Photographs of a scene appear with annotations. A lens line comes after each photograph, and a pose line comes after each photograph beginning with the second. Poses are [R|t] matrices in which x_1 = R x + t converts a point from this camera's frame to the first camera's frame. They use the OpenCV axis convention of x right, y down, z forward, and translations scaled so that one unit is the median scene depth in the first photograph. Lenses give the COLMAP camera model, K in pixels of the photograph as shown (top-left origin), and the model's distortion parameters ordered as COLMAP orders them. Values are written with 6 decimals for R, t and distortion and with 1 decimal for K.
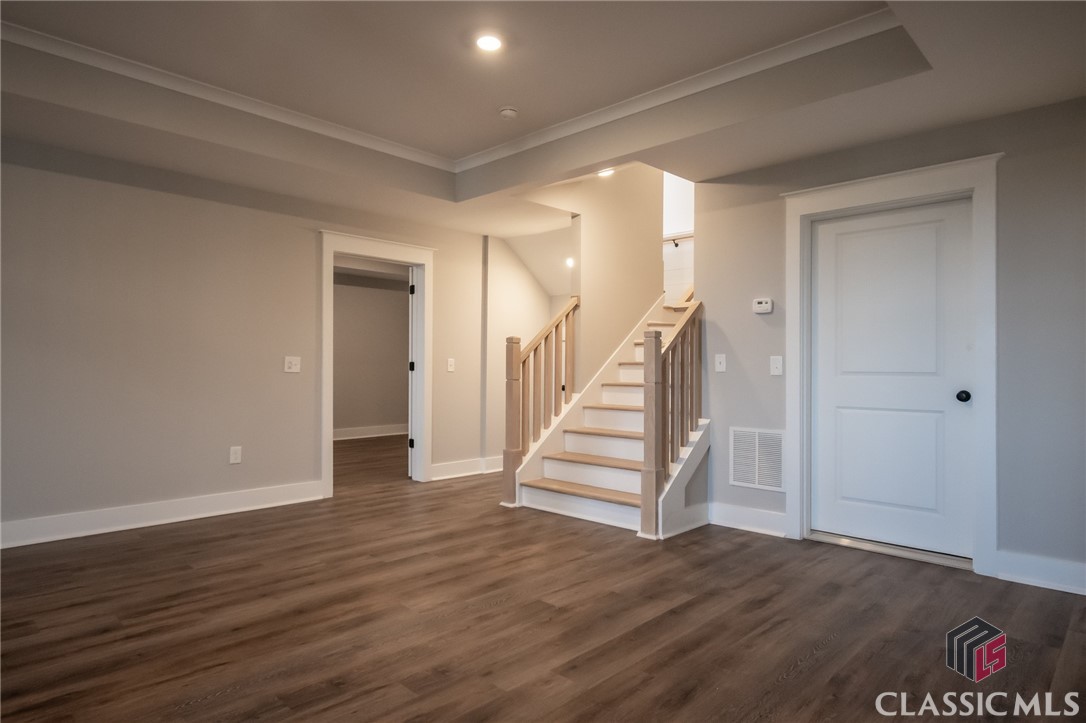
lens RADIAL K [[613.1, 0, 563.9], [0, 613.1, 361.6], [0, 0, 1]] dist [0.001941, 0.000487]
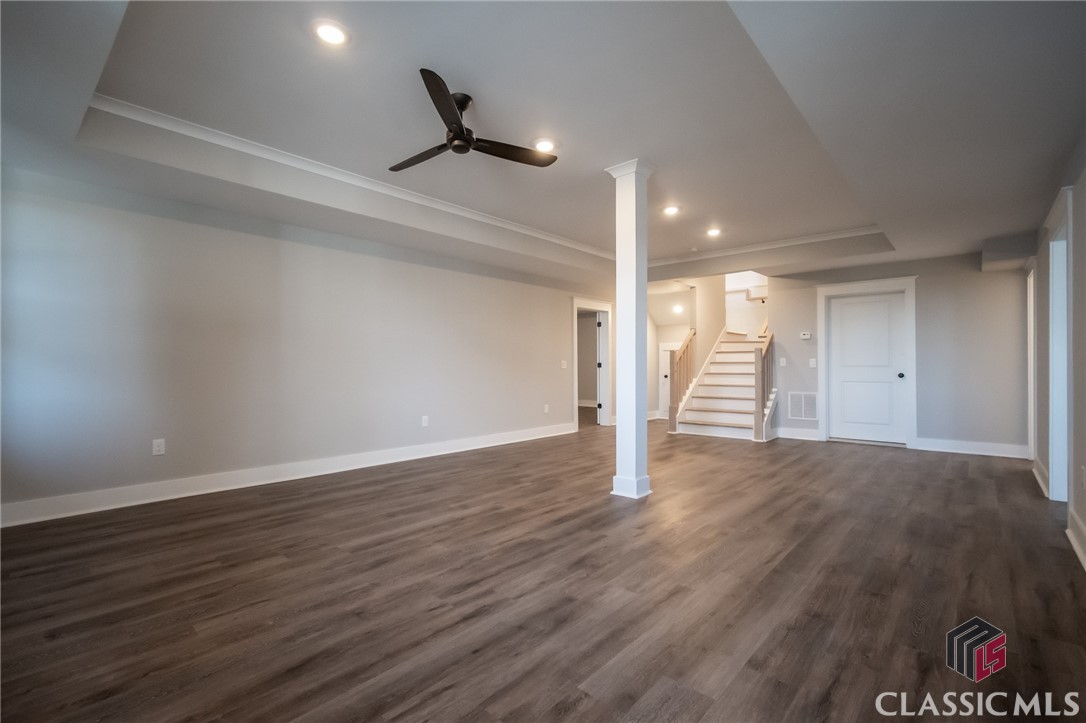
lens RADIAL K [[484.5, 0, 545.7], [0, 484.5, 362.1], [0, 0, 1]] dist [-0.000194, -0.000065]
pose [[0.998952, -0.009765, 0.044713, -0.668975], [0.009472, 0.999932, 0.006747, -0.017938], [-0.044776, -0.006316, 0.998977, -0.672940]]
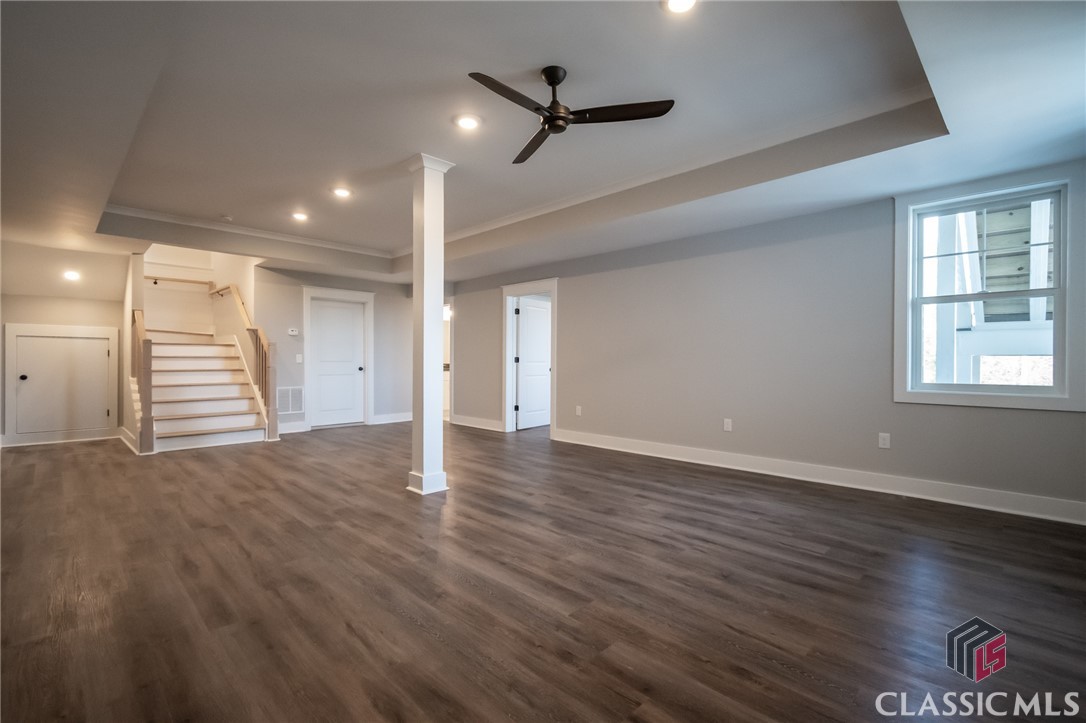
lens RADIAL K [[484.5, 0, 545.7], [0, 484.5, 362.1], [0, 0, 1]] dist [-0.000194, -0.000065]
pose [[0.026928, -0.012366, 0.999561, -1.411168], [-0.015142, 0.999804, 0.012777, -0.017338], [-0.999523, -0.015479, 0.026735, 0.024374]]
